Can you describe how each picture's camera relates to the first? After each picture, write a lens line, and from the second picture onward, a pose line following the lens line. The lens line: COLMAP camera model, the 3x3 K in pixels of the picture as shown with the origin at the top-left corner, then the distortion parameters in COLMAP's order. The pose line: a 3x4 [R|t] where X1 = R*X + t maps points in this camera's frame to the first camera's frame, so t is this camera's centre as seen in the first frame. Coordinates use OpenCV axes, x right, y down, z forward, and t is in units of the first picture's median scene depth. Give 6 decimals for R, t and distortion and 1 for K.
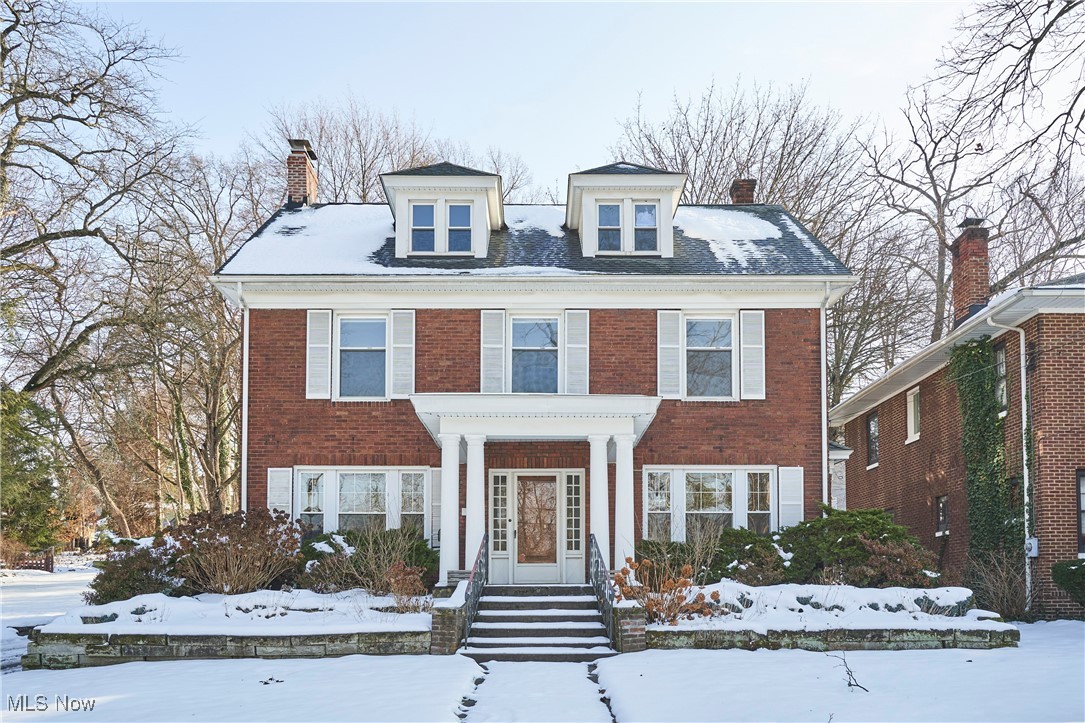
lens RADIAL K [[2460.2, 0, 542.5], [0, 2460.2, 361.5], [0, 0, 1]] dist [-0.023639, -0.032576]
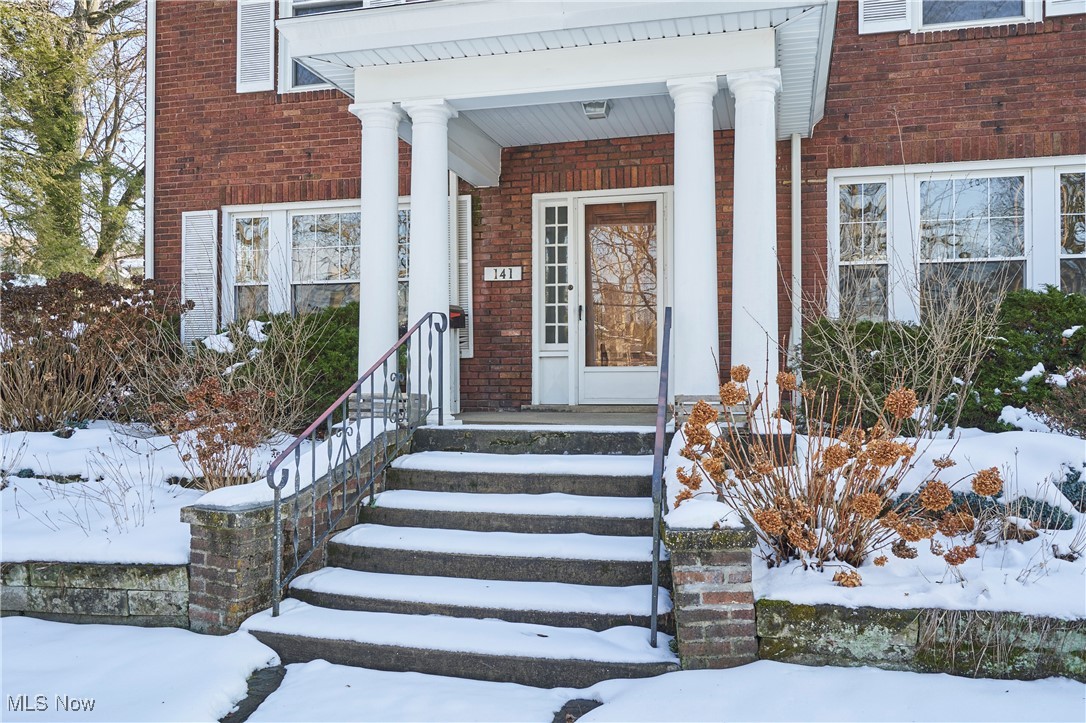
lens RADIAL K [[981.6, 0, 543.0], [0, 981.6, 361.5], [0, 0, 1]] dist [-0.000387, -0.011153]
pose [[0.940452, -0.003057, -0.339912, 0.055055], [0.041828, 0.993401, 0.106794, 0.058202], [0.337343, -0.114652, 0.934374, 0.804412]]
